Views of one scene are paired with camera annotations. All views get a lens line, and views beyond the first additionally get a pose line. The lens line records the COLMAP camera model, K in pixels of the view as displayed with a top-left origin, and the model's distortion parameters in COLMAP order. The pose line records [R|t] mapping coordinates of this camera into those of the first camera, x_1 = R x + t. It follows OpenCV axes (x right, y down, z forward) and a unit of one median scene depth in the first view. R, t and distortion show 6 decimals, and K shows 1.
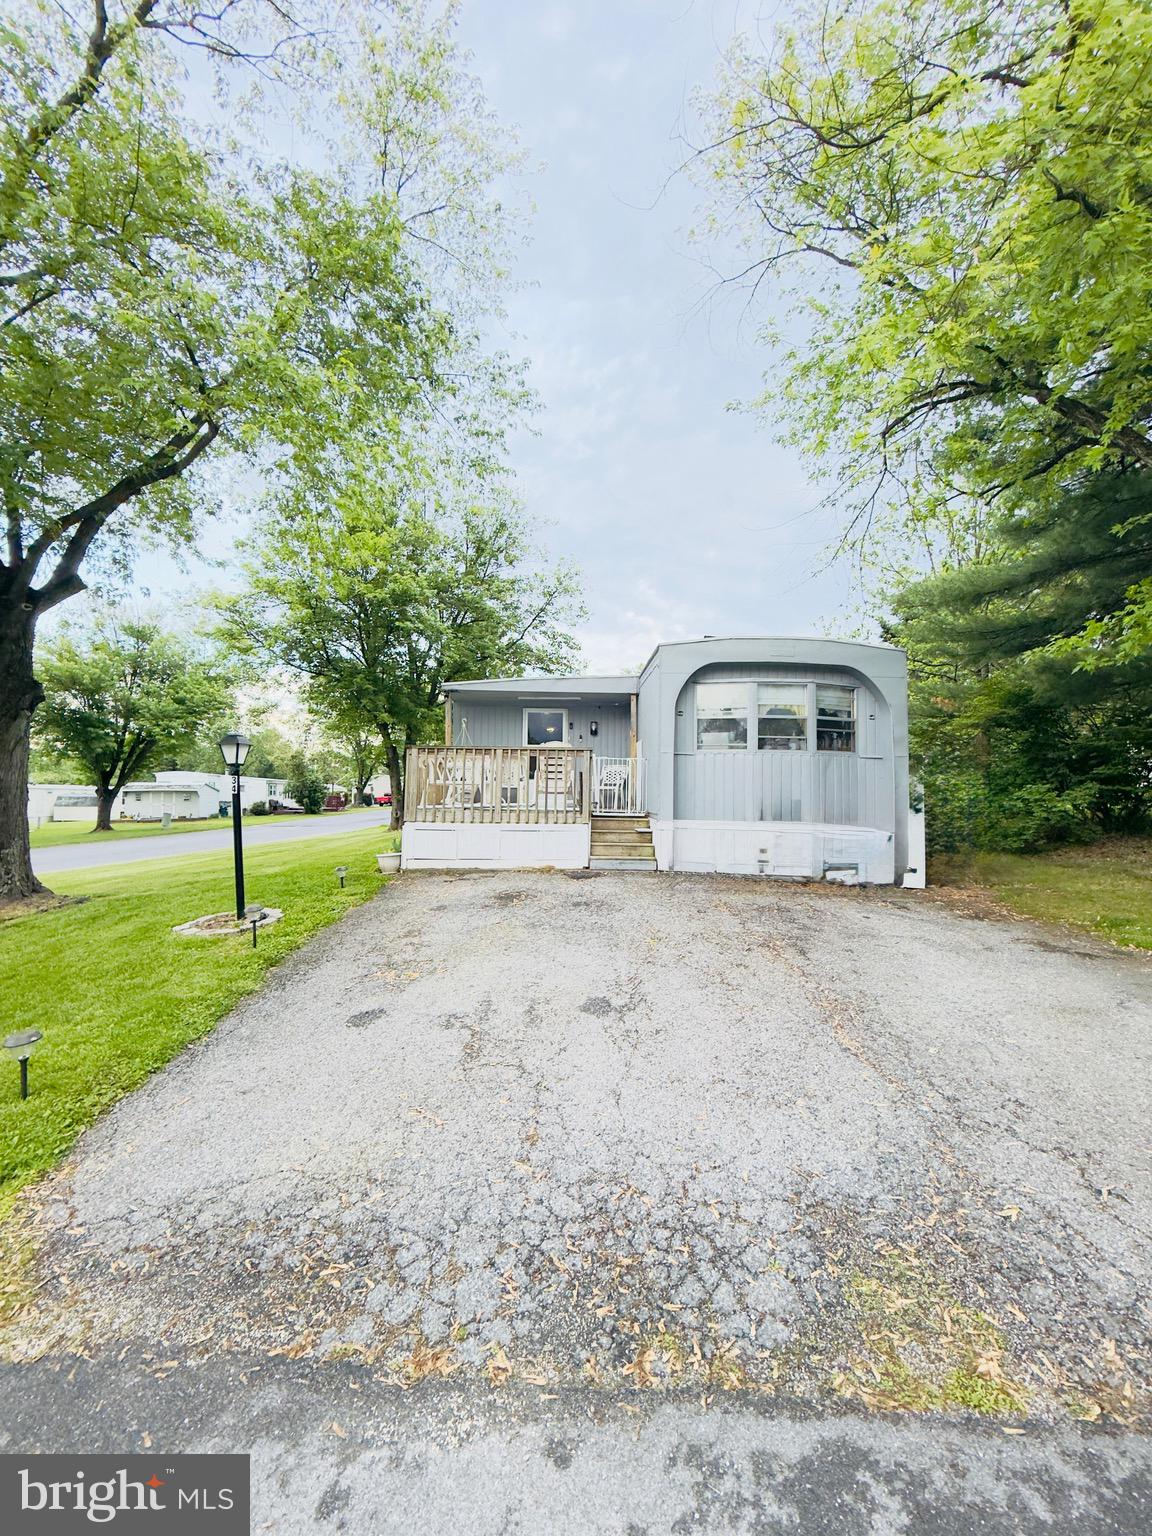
lens RADIAL K [[618.2, 0, 576.0], [0, 618.2, 768.0], [0, 0, 1]] dist [0.000325, -0.000005]
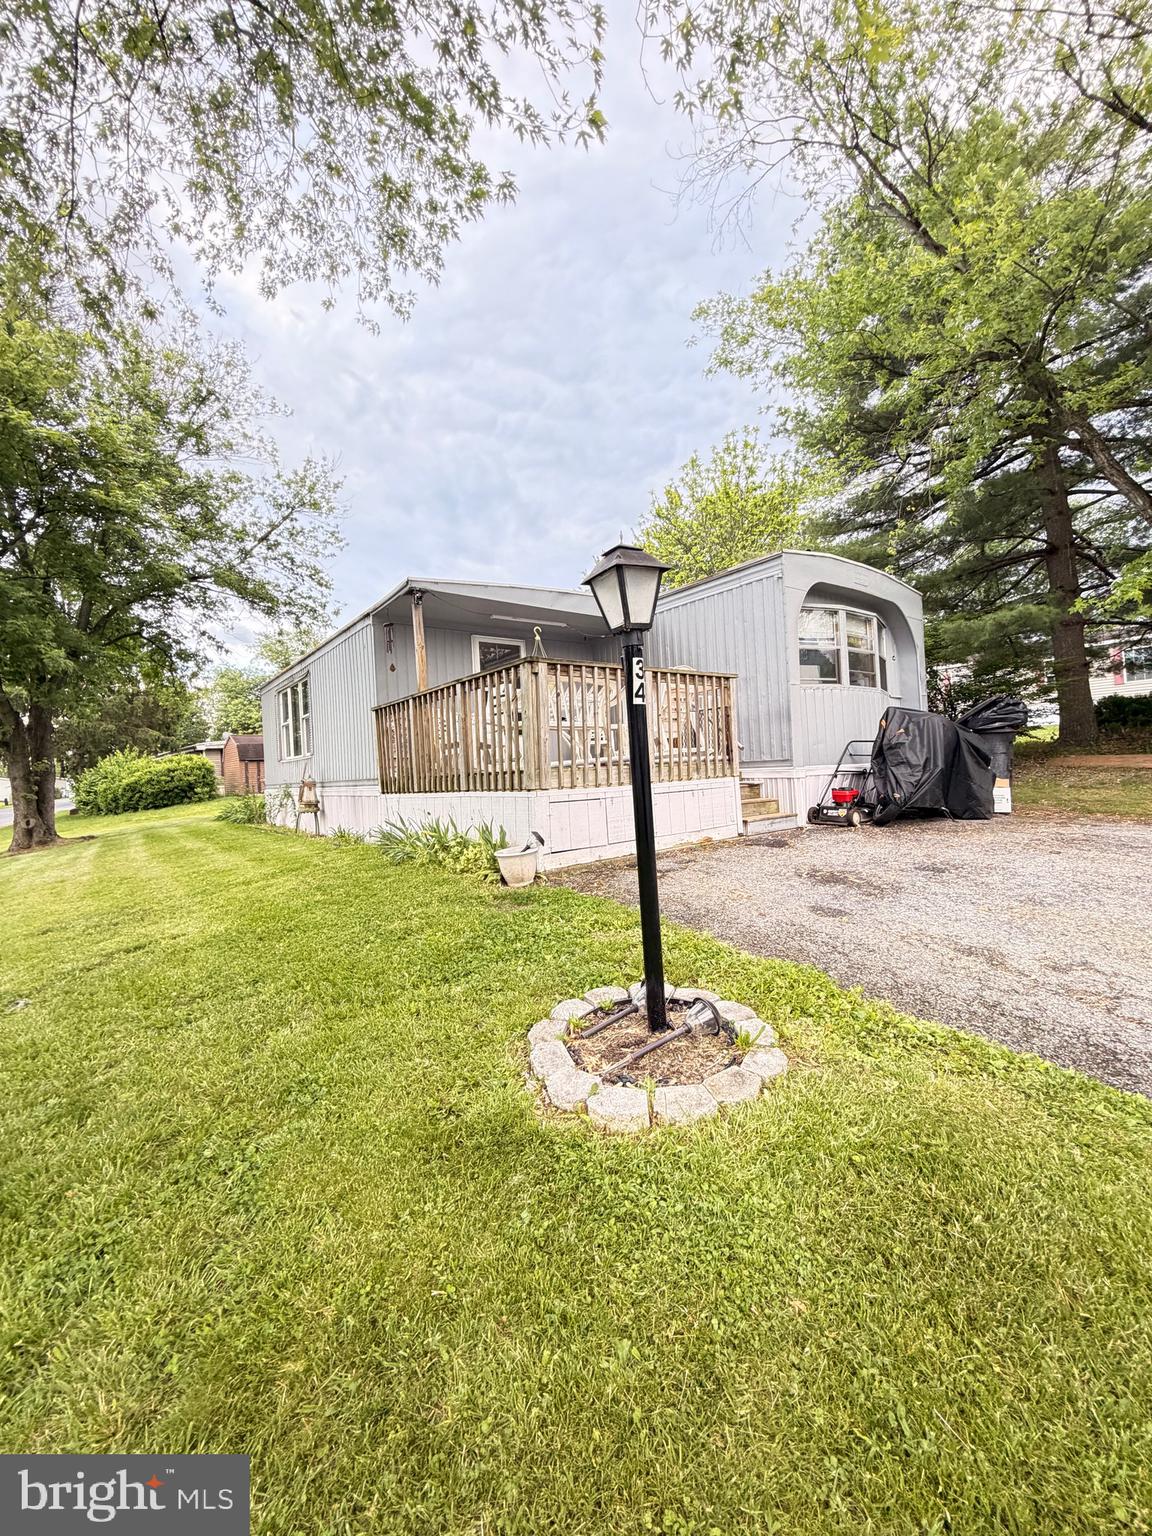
lens RADIAL K [[618.2, 0, 576.0], [0, 618.2, 768.0], [0, 0, 1]] dist [0.000325, -0.000005]
pose [[0.799721, -0.049045, 0.598366, -0.579020], [0.035273, 0.998774, 0.034722, 0.046076], [-0.599335, -0.006662, 0.800470, 0.510998]]
